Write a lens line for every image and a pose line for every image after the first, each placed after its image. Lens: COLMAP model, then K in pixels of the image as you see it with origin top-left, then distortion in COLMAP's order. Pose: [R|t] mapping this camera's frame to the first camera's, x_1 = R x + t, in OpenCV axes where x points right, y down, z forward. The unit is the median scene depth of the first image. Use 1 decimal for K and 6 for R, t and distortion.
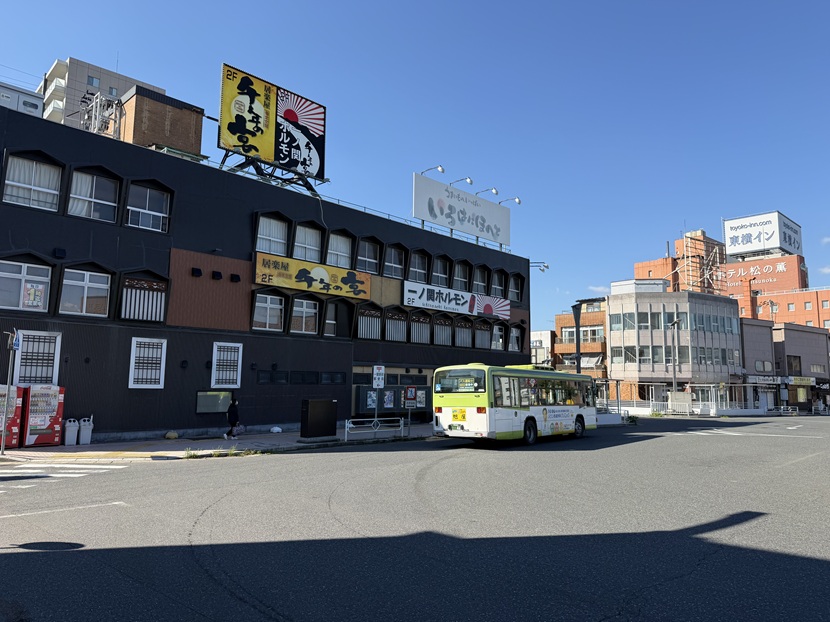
lens RADIAL K [[578.9, 0, 416.6], [0, 578.9, 306.1], [0, 0, 1]] dist [0.011389, -0.002955]
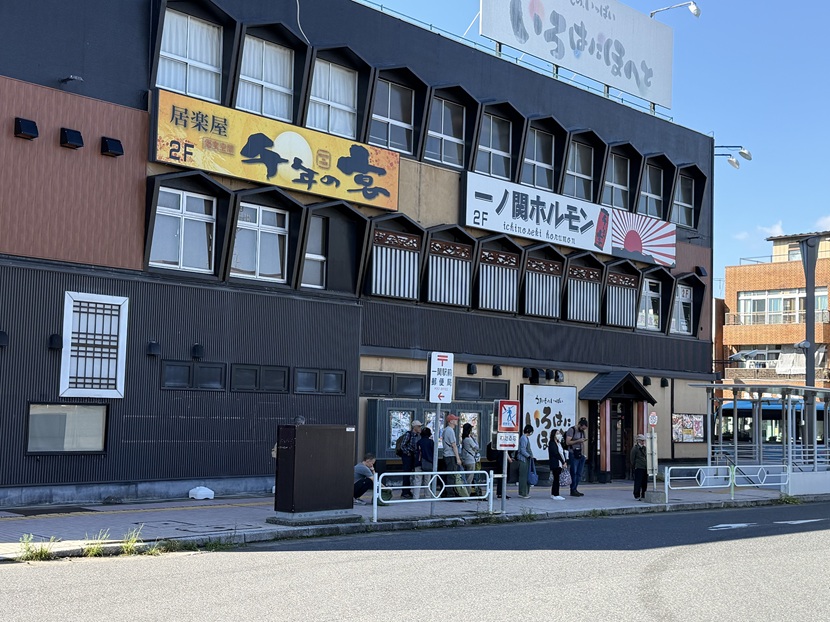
lens RADIAL K [[1143.3, 0, 414.5], [0, 1143.3, 315.8], [0, 0, 1]] dist [0.036923, 0.000000]
pose [[0.999790, 0.017521, 0.010624, -0.080797], [-0.018076, 0.998339, 0.054703, 0.023527], [-0.009648, -0.054884, 0.998446, 0.114677]]
